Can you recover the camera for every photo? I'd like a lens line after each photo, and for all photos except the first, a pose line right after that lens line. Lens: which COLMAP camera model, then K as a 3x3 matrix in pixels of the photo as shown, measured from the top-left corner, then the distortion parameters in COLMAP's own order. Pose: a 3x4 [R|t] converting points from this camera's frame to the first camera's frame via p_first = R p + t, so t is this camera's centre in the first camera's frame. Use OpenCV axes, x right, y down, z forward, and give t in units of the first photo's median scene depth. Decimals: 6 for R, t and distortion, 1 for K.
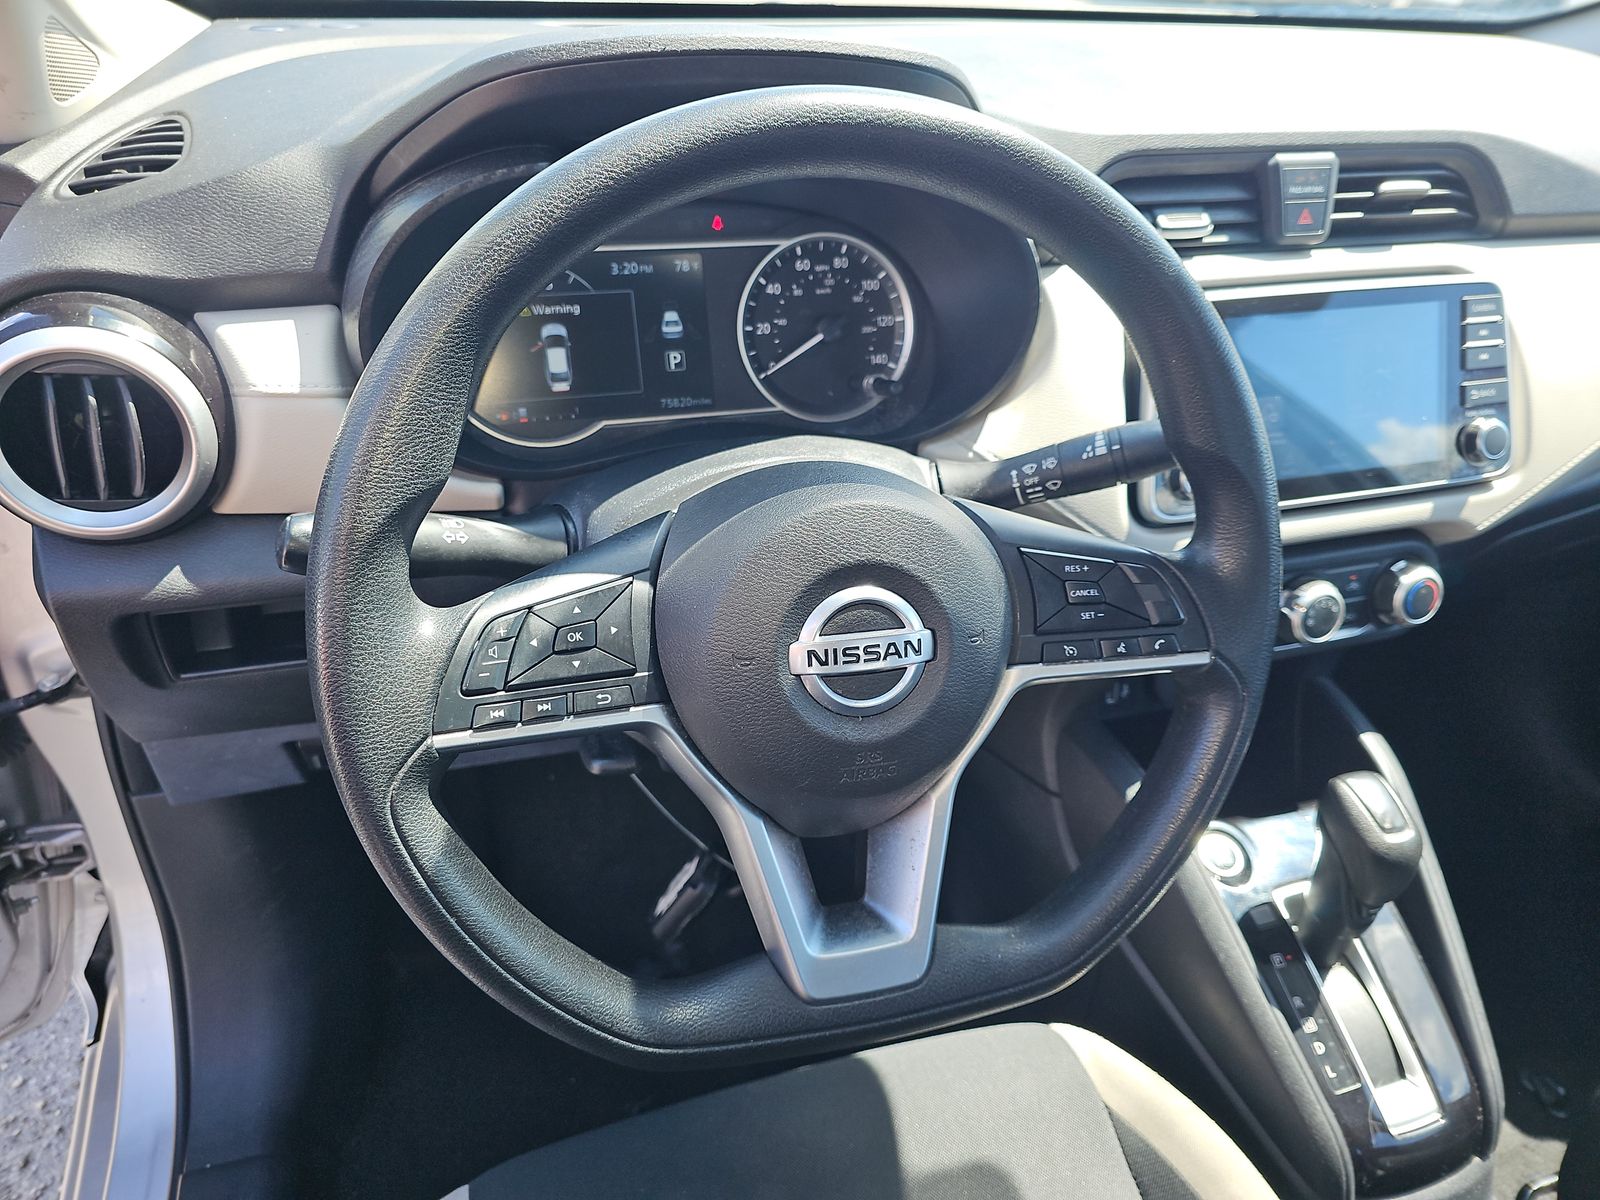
lens RADIAL K [[1085.7, 0, 839.7], [0, 1085.7, 590.9], [0, 0, 1]] dist [0.004041, -0.000808]
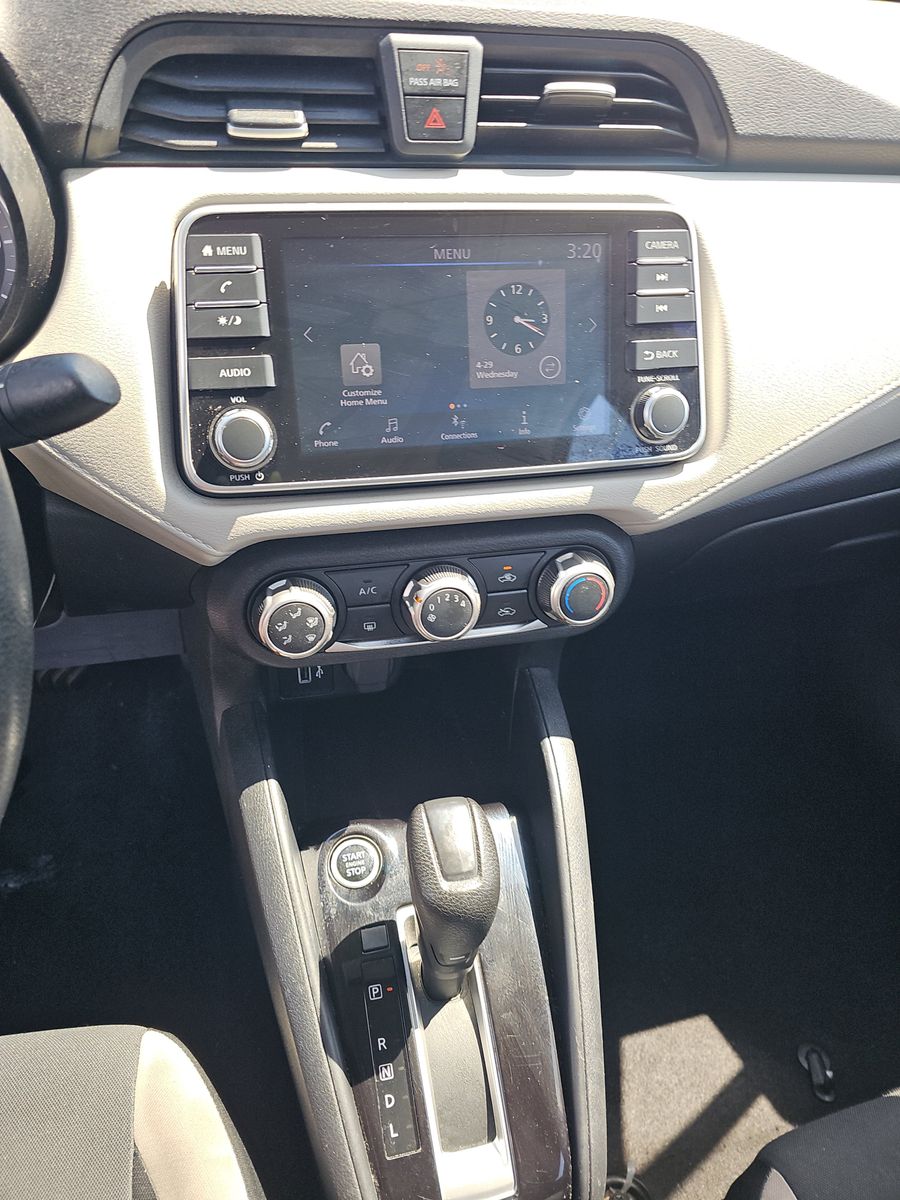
lens RADIAL K [[791.8, 0, 450.0], [0, 791.8, 600.0], [0, 0, 1]] dist [0.011260, -0.003049]
pose [[0.994913, 0.060430, -0.080599, 0.550789], [-0.054031, 0.995382, 0.079341, -0.039912], [0.085021, -0.074583, 0.993584, 0.420003]]
